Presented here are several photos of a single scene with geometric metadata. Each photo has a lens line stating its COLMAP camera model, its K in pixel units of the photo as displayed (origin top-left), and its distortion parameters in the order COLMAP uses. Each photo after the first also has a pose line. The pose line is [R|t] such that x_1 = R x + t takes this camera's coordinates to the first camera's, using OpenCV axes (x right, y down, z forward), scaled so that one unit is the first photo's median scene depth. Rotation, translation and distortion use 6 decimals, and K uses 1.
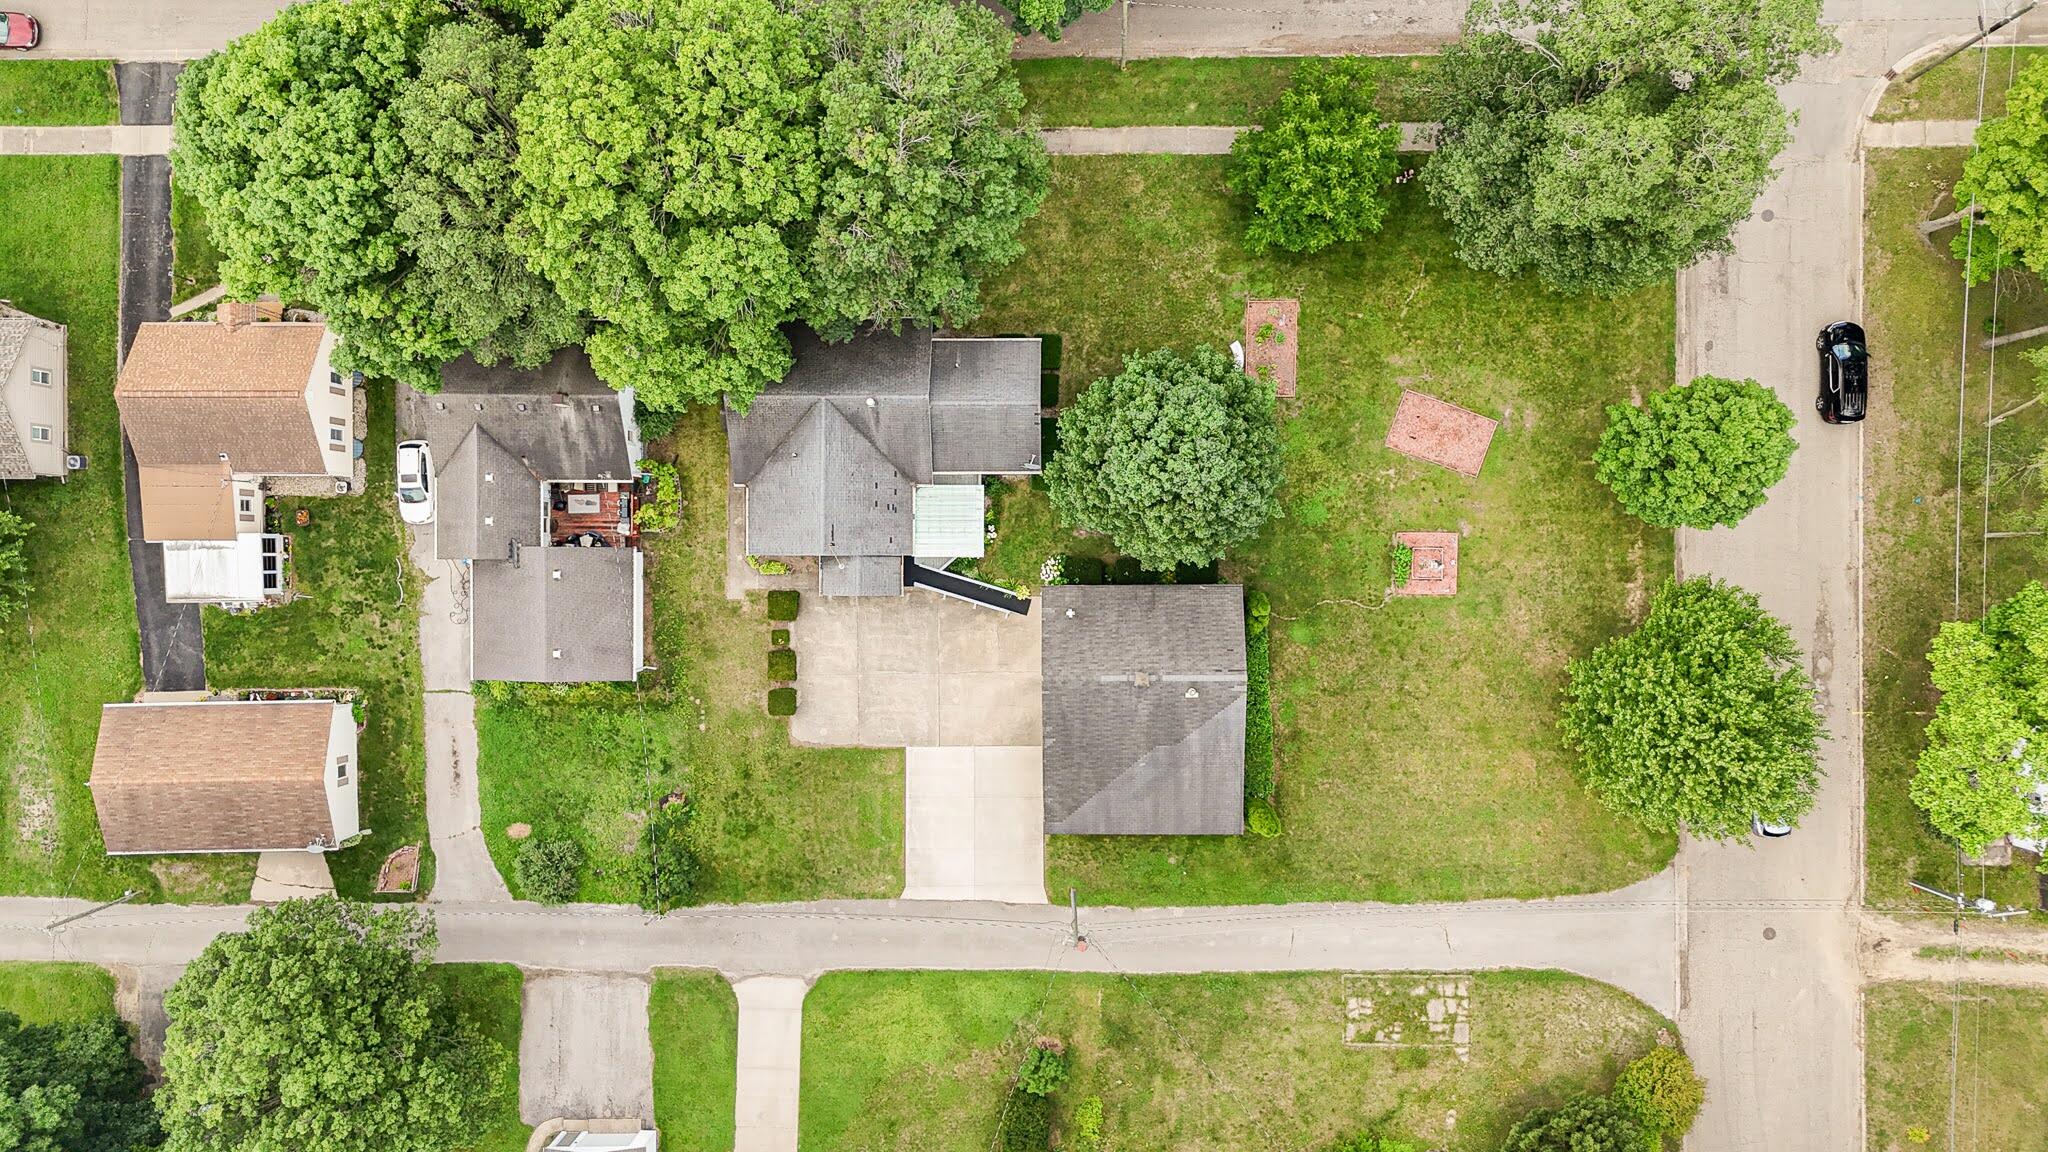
lens RADIAL K [[1586.3, 0, 999.6], [0, 1586.3, 565.5], [0, 0, 1]] dist [0.106910, -0.108041]
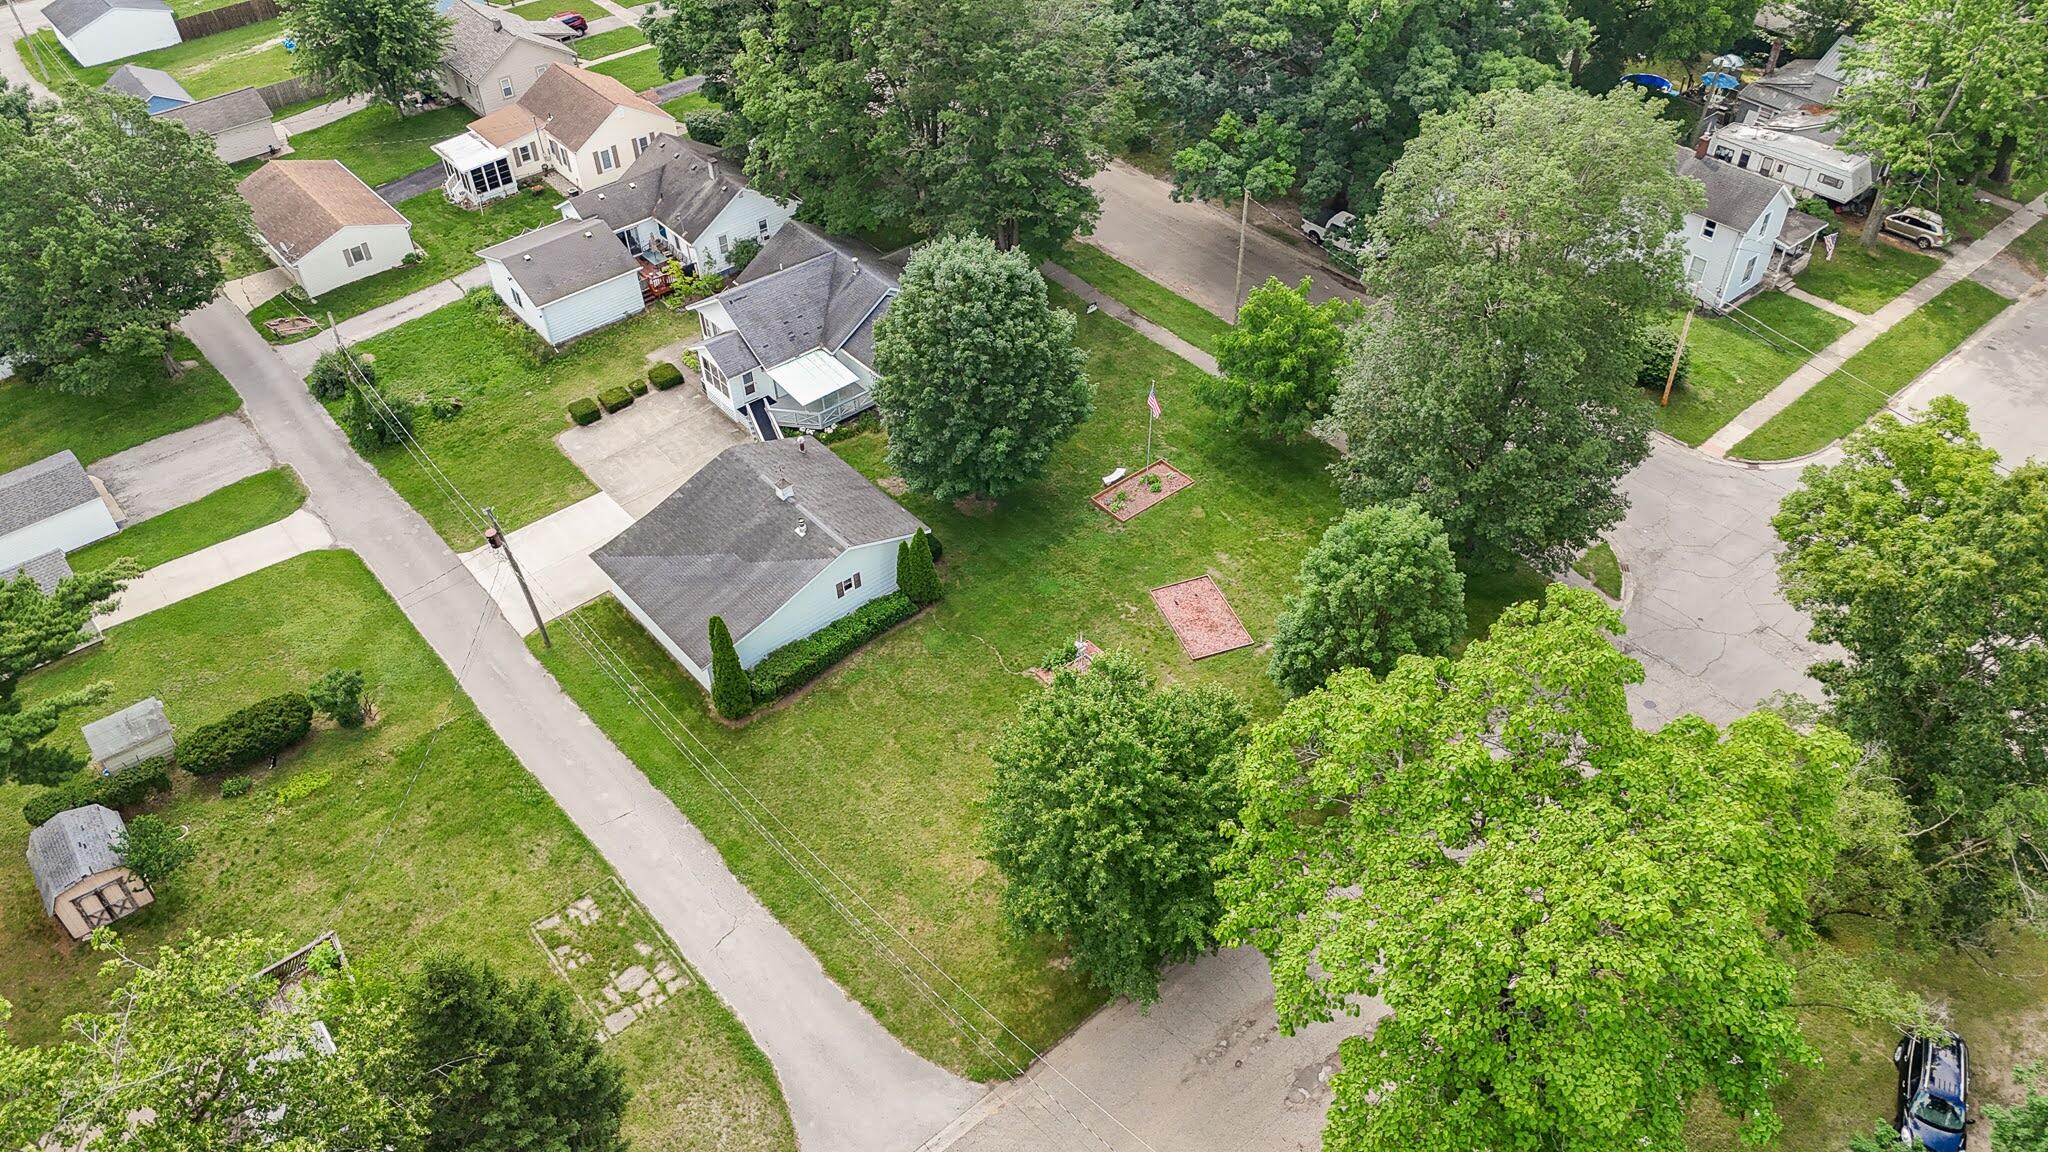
lens RADIAL K [[1586.3, 0, 999.6], [0, 1586.3, 565.5], [0, 0, 1]] dist [0.106910, -0.108041]
pose [[0.629226, 0.493651, -0.600319, 0.718187], [-0.777191, 0.406566, -0.480290, 0.419452], [0.006974, 0.768774, 0.639483, 0.395906]]
